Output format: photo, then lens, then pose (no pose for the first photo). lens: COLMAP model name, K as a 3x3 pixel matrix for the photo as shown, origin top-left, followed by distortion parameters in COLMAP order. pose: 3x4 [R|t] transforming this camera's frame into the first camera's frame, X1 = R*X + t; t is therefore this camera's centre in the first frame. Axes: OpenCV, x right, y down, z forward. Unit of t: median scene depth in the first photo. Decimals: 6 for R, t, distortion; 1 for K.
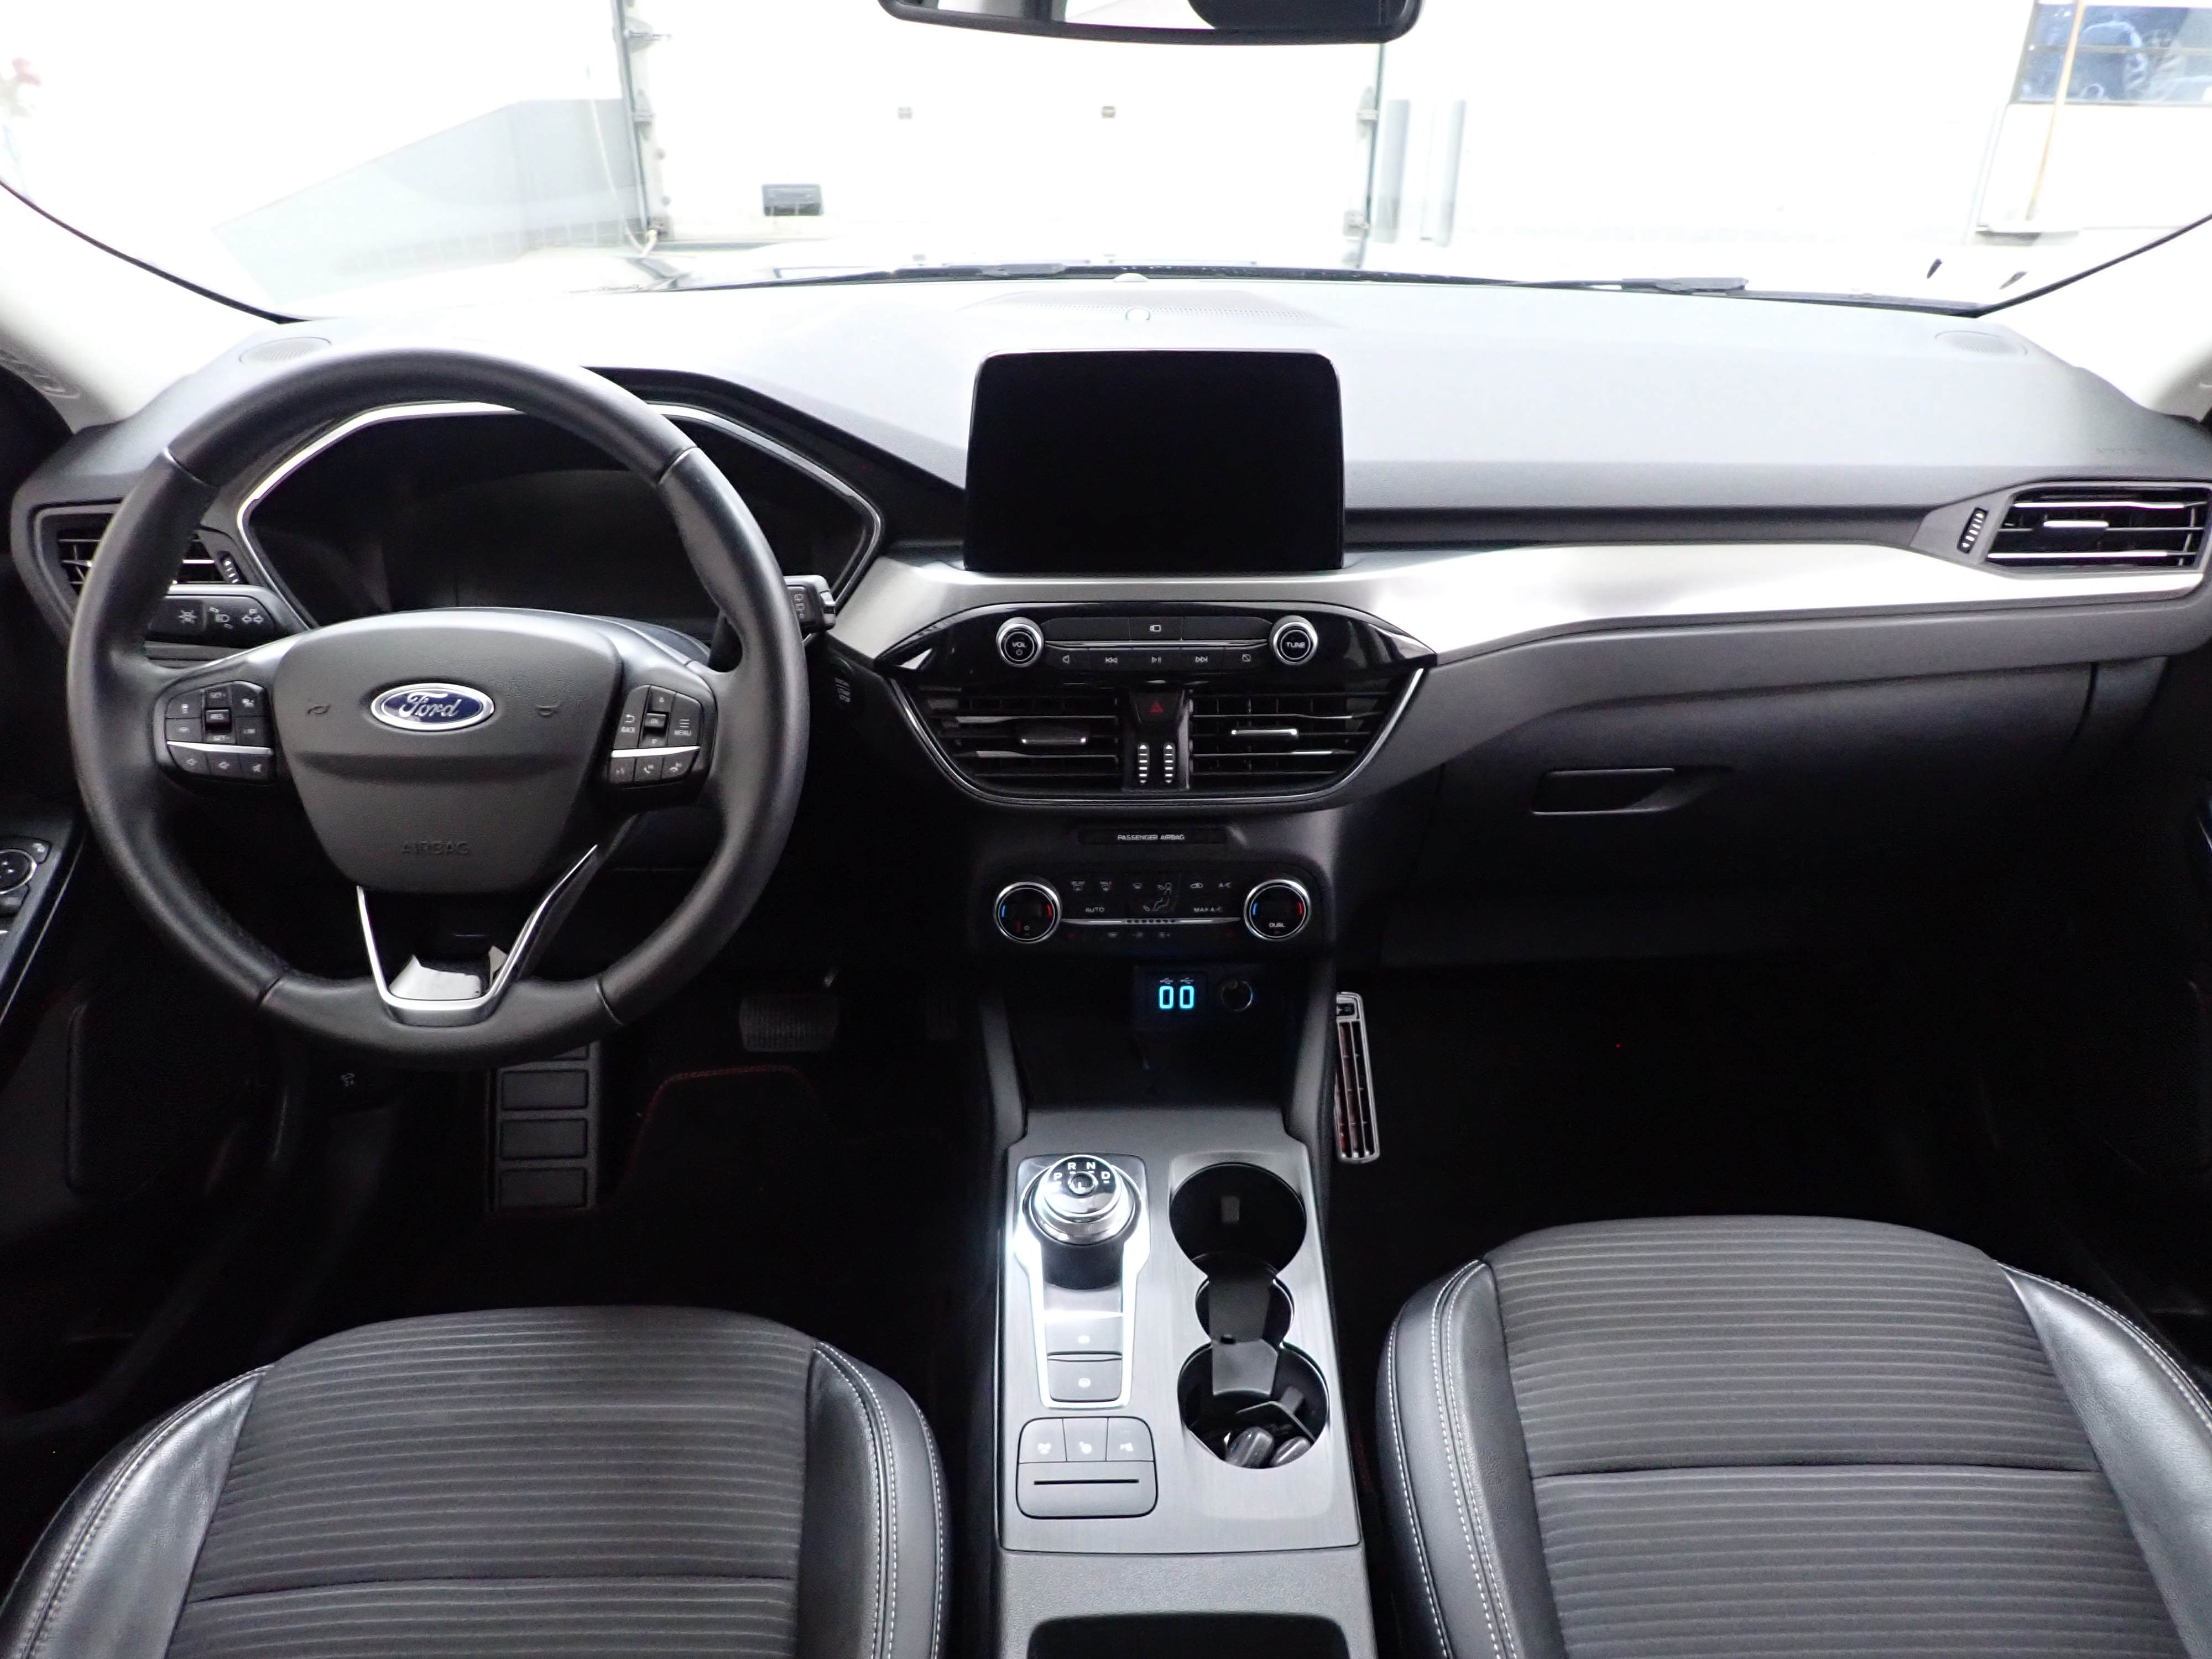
lens RADIAL K [[1628.6, 0, 1109.0], [0, 1628.6, 830.1], [0, 0, 1]] dist [0.005475, -0.001892]
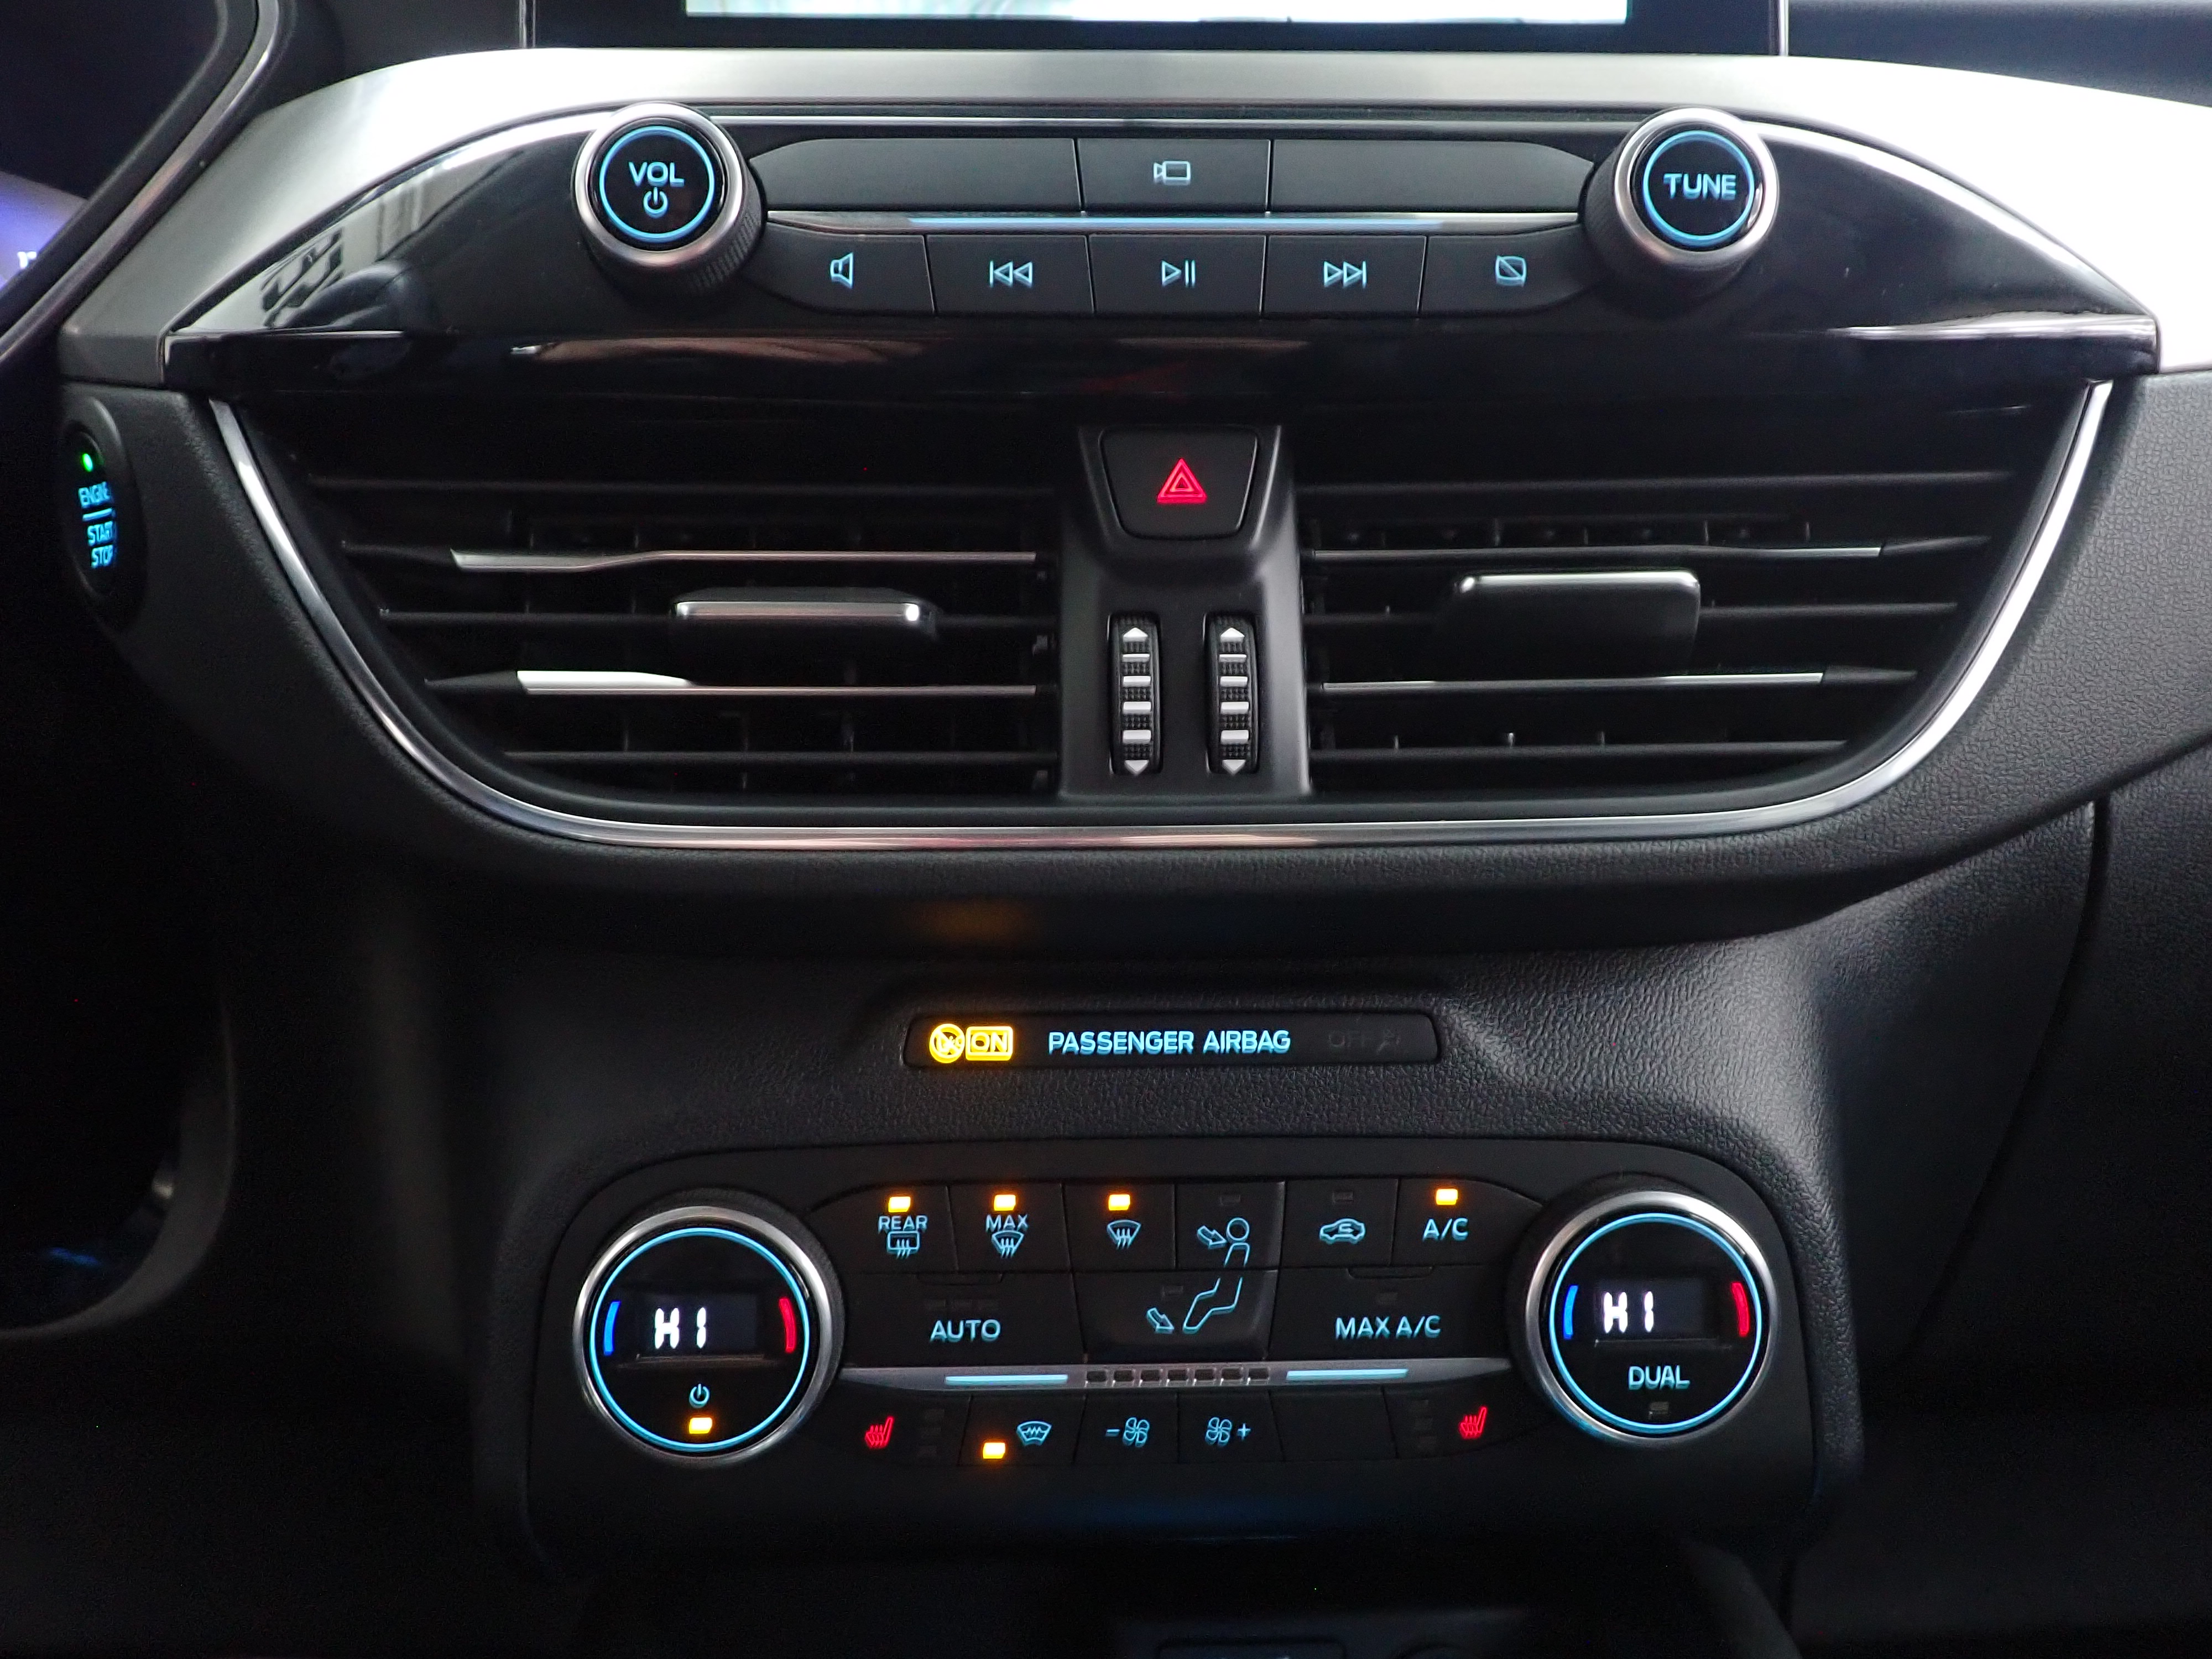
lens RADIAL K [[1807.8, 0, 1096.9], [0, 1807.8, 828.3], [0, 0, 1]] dist [0.010441, -0.007170]
pose [[0.999892, -0.010573, 0.010166, 0.011250], [0.013670, 0.923007, -0.384541, 0.091561], [-0.005317, 0.384639, 0.923052, 0.730207]]
